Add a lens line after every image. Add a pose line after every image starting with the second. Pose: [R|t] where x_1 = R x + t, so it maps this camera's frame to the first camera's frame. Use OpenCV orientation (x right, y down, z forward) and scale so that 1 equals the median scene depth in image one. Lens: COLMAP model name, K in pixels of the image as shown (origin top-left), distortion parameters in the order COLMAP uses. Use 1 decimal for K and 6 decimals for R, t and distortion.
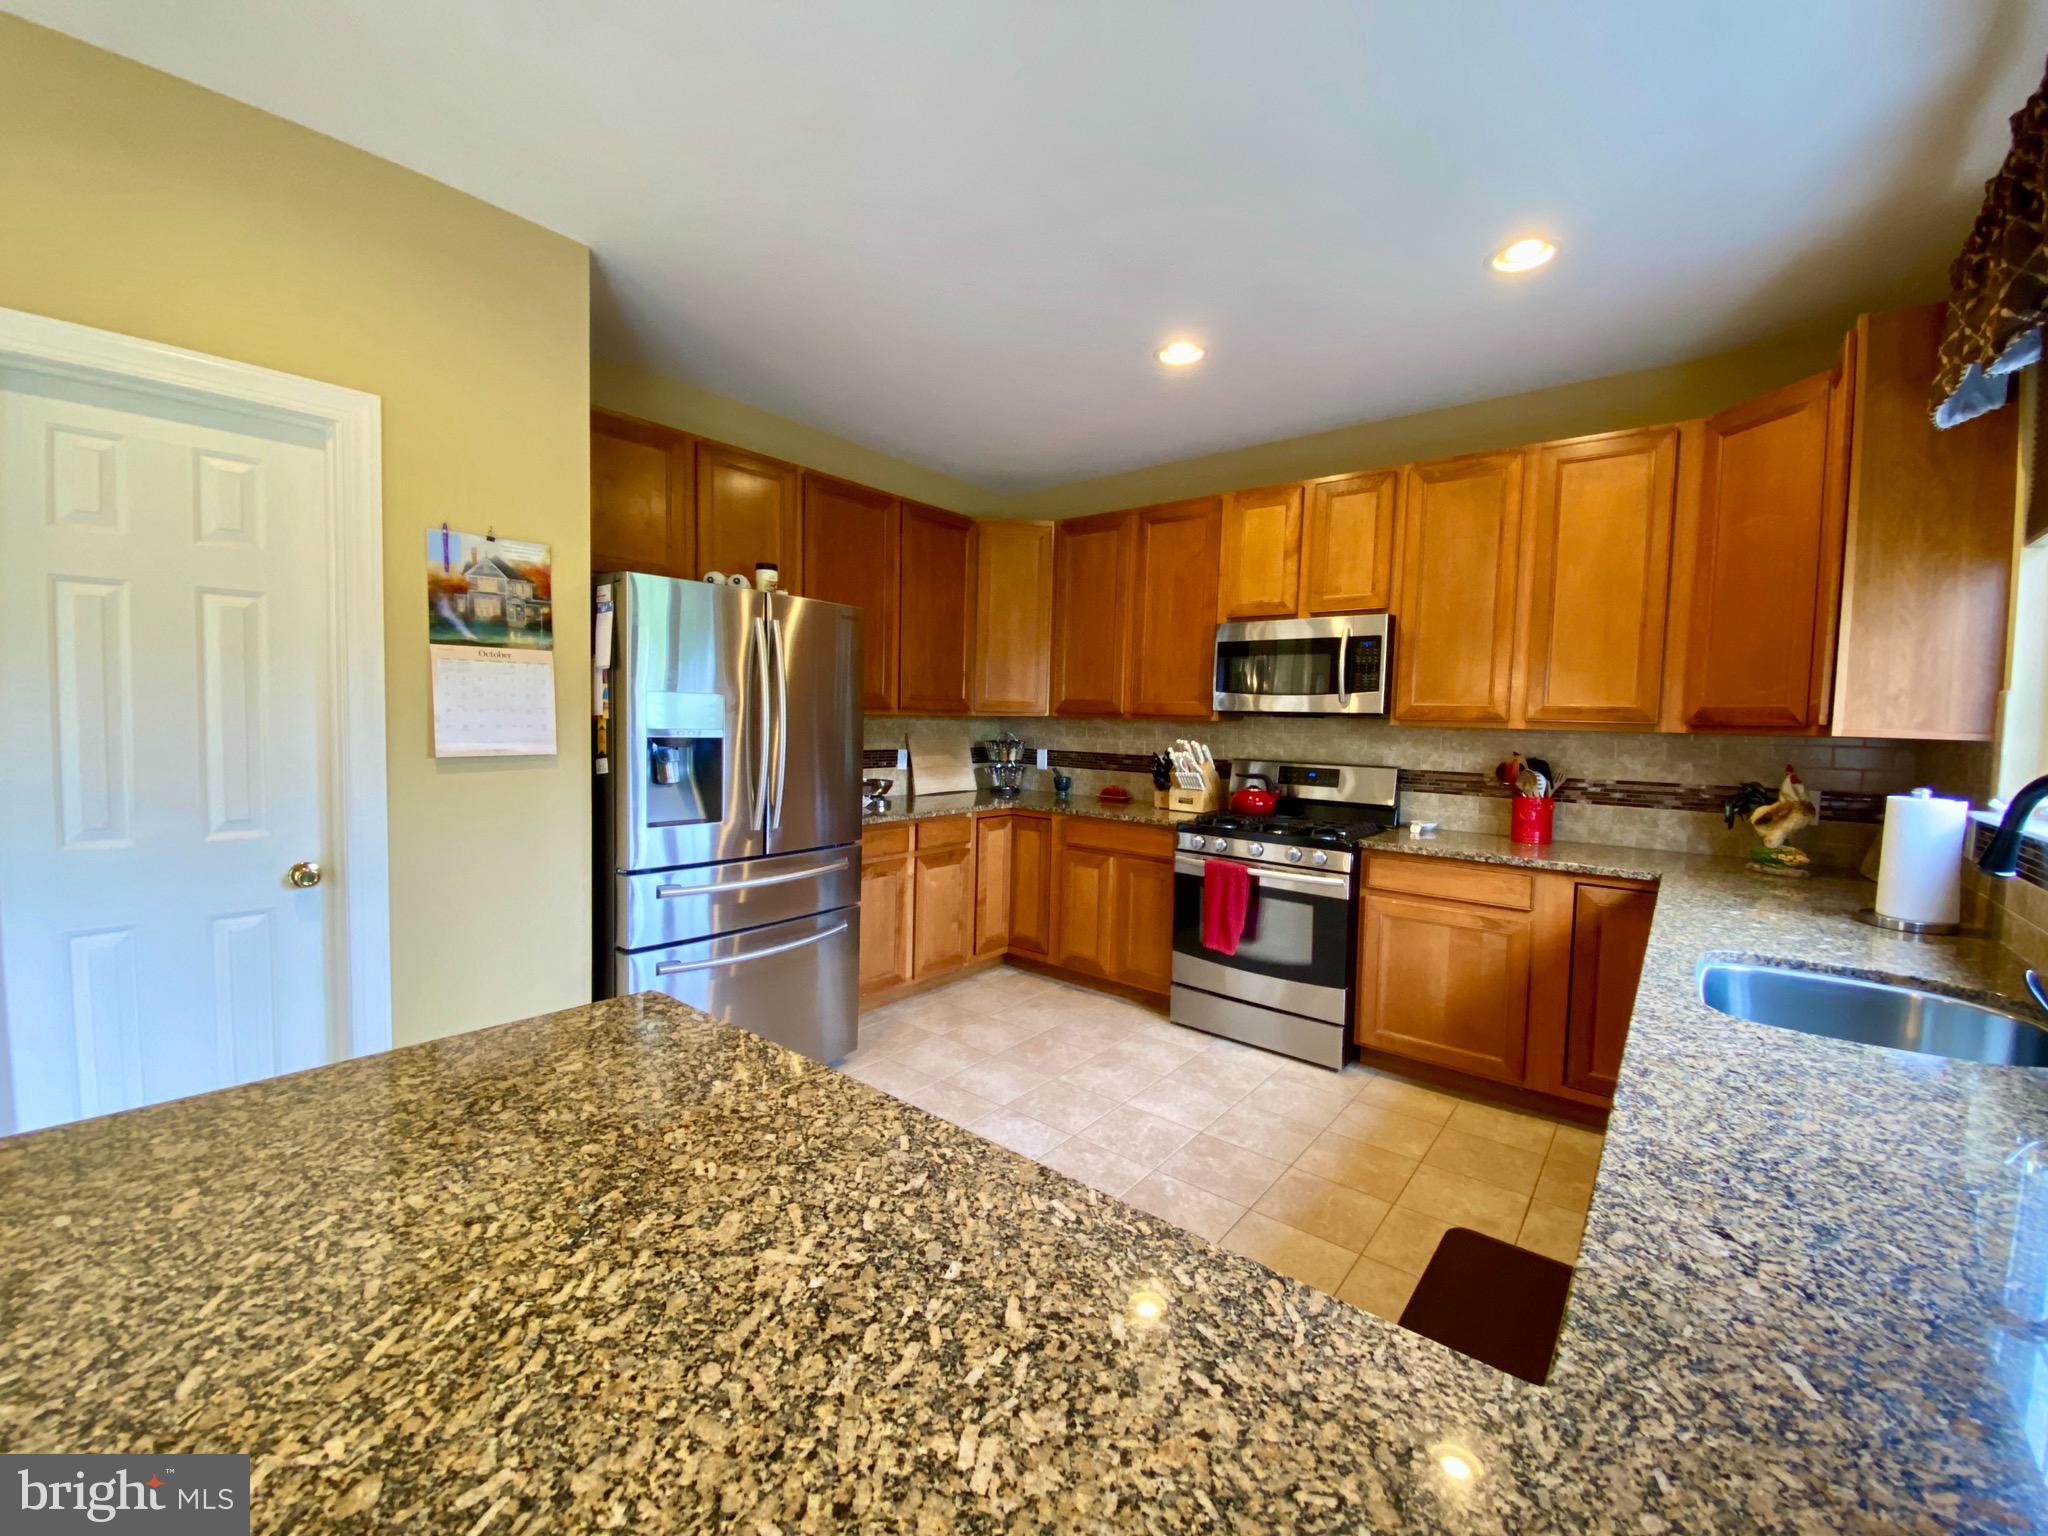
lens RADIAL K [[830.5, 0, 1021.4], [0, 830.5, 767.9], [0, 0, 1]] dist [0.000046, -0.001618]
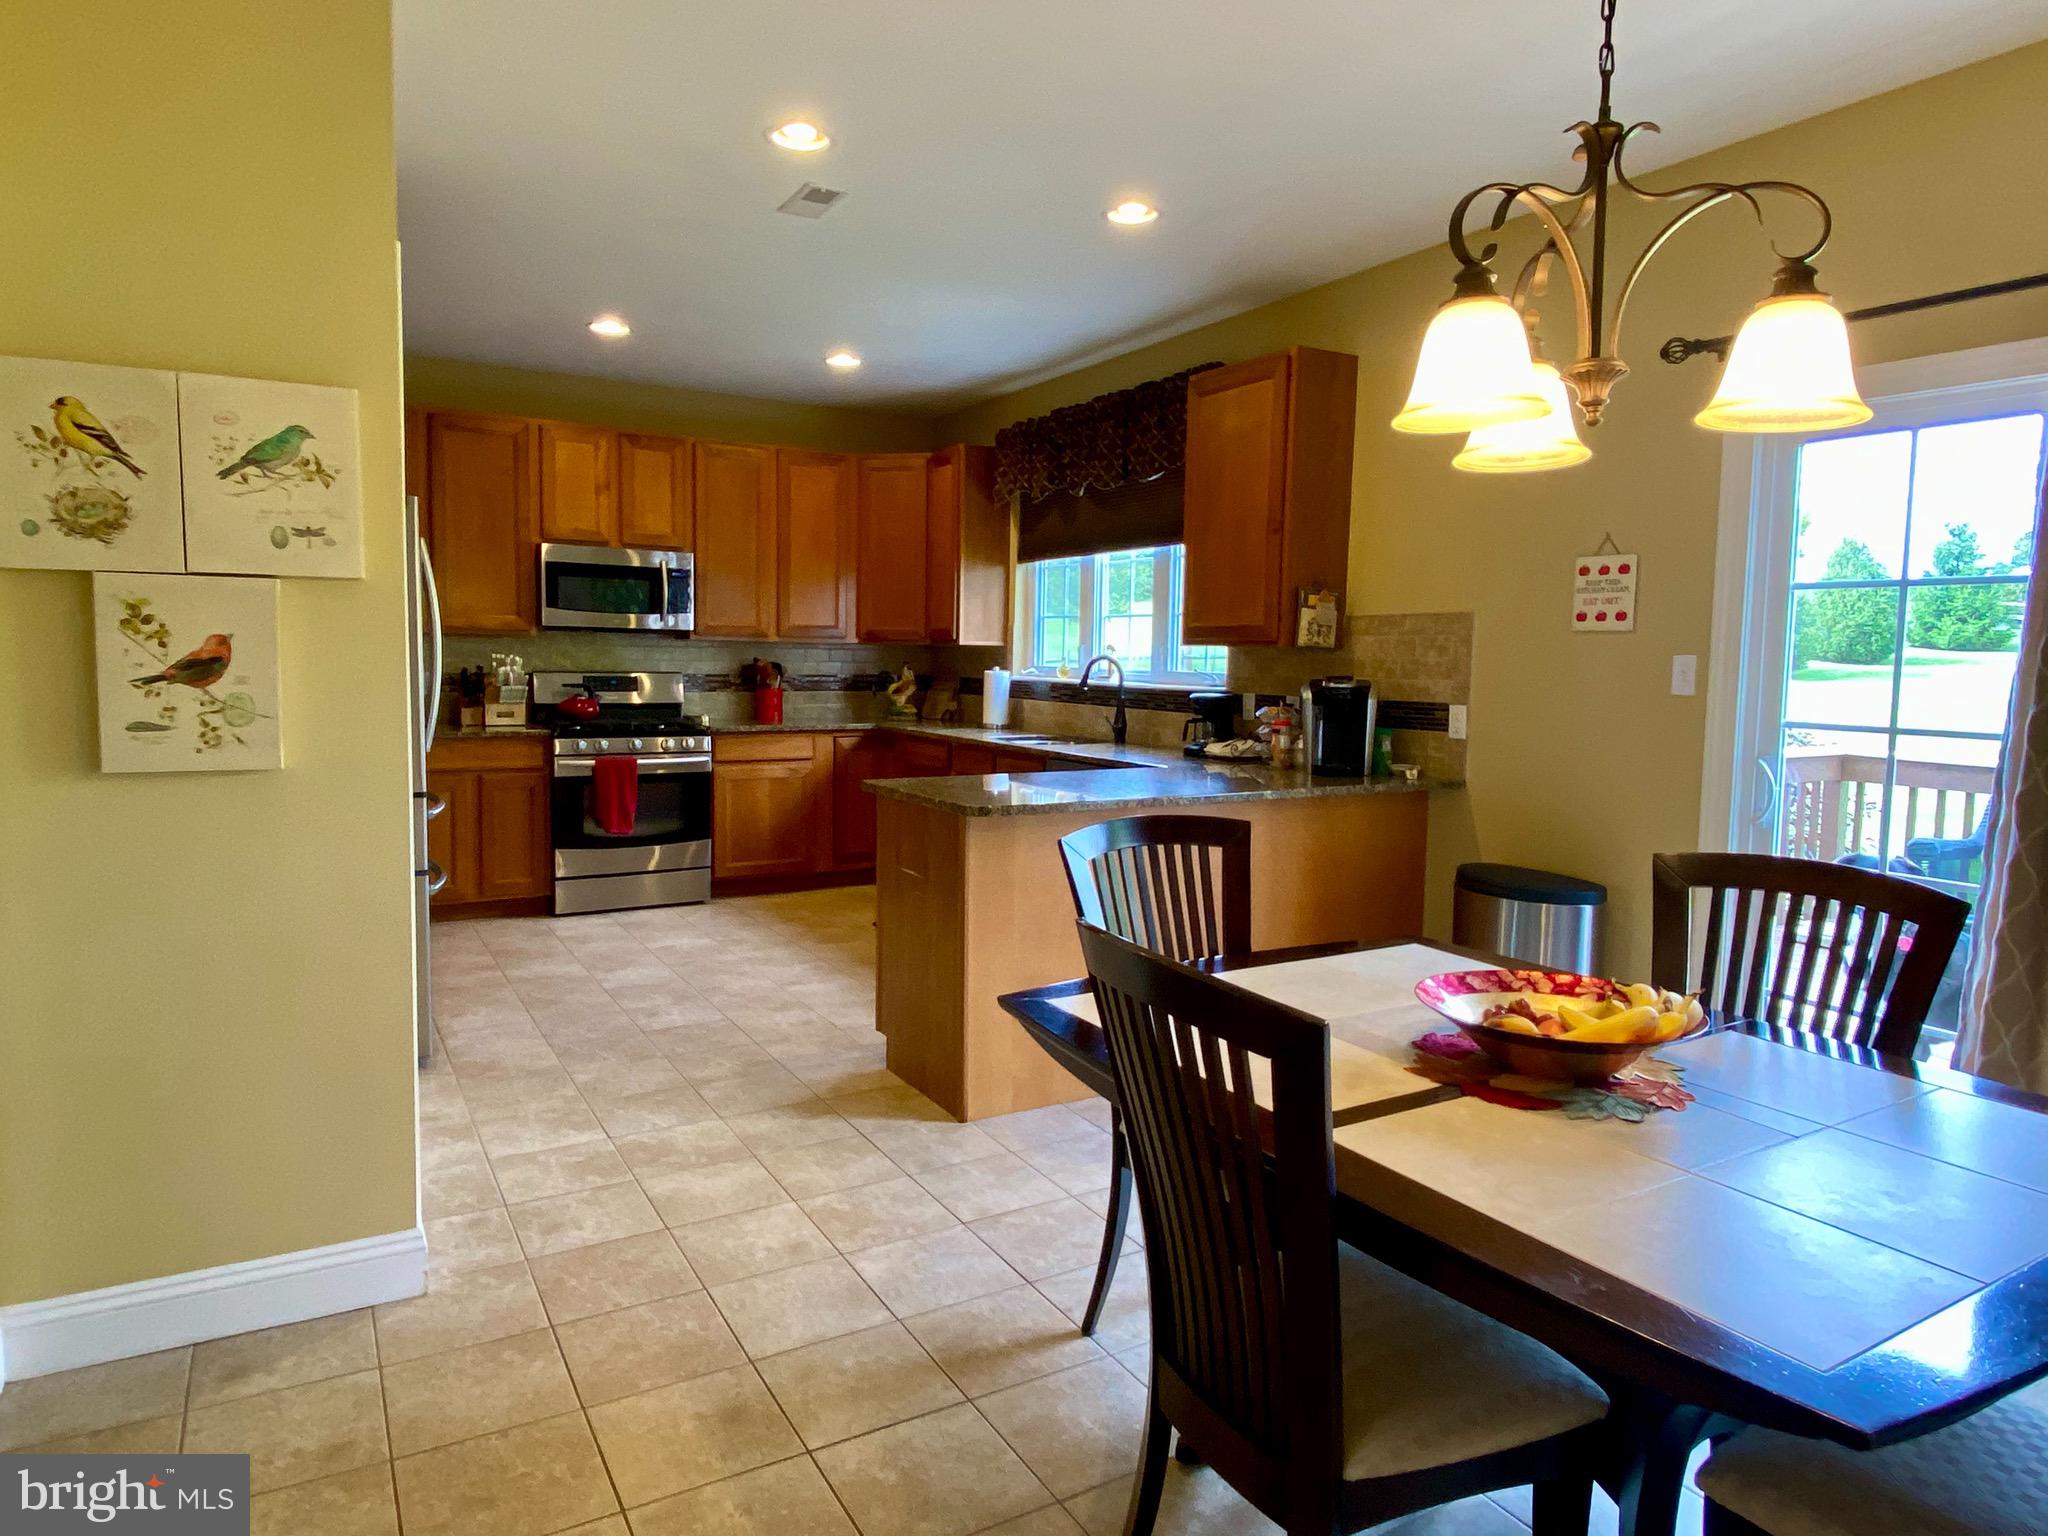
lens RADIAL K [[1250.6, 0, 1021.8], [0, 1250.6, 761.0], [0, 0, 1]] dist [0.006646, -0.002860]
pose [[0.344748, -0.102620, 0.933069, -1.296455], [0.045901, 0.994660, 0.092435, -0.020231], [-0.937572, 0.010962, 0.347618, -0.163508]]
